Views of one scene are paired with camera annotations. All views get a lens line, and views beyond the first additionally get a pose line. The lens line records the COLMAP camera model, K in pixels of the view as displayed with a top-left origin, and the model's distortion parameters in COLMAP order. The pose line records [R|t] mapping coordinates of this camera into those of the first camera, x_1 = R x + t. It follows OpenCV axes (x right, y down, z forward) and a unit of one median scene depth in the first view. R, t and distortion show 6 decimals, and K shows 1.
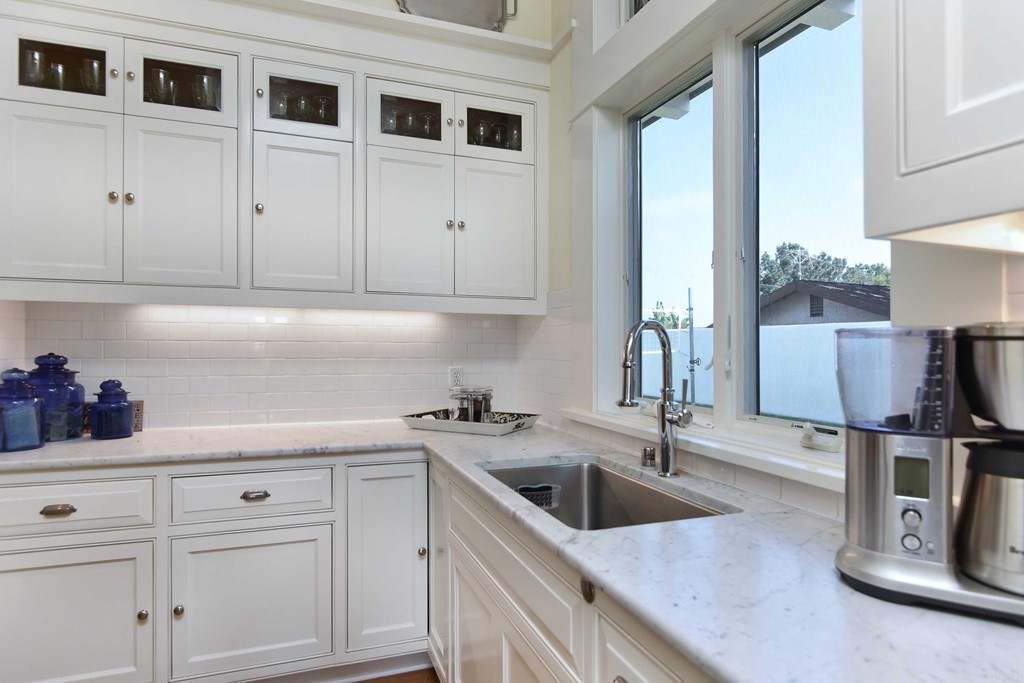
lens RADIAL K [[584.8, 0, 513.2], [0, 584.8, 342.1], [0, 0, 1]] dist [0.000358, -0.000012]
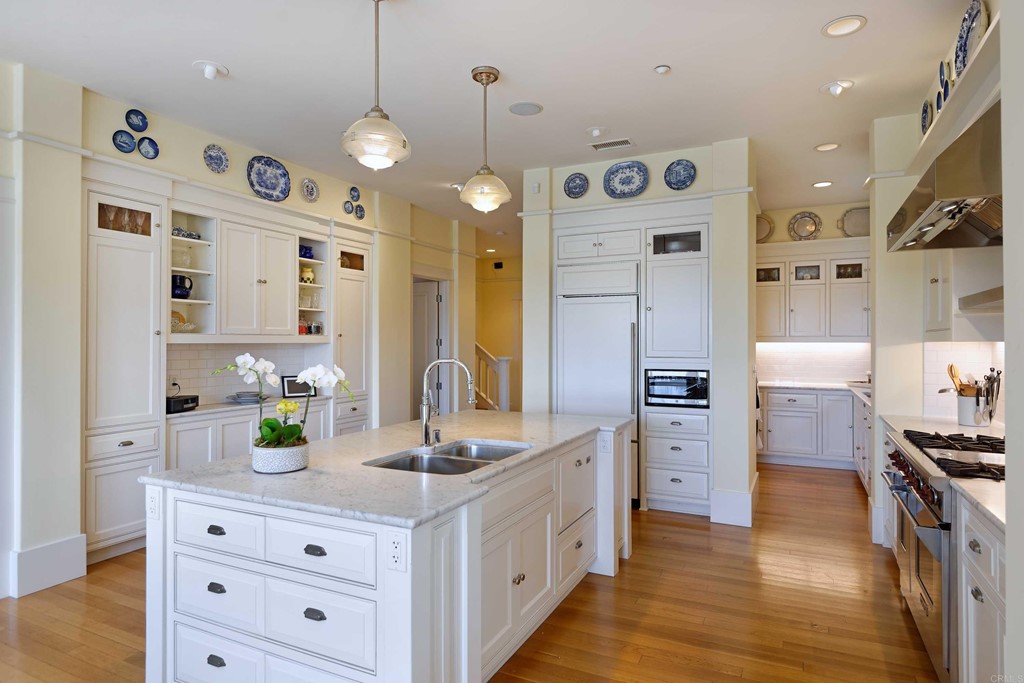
lens RADIAL K [[584.8, 0, 513.1], [0, 584.8, 341.2], [0, 0, 1]] dist [0.000358, -0.000012]
pose [[0.690444, -0.002525, -0.723381, 0.796620], [-0.000305, 0.999993, -0.003782, -0.055132], [0.723386, 0.002832, 0.690438, -2.234580]]
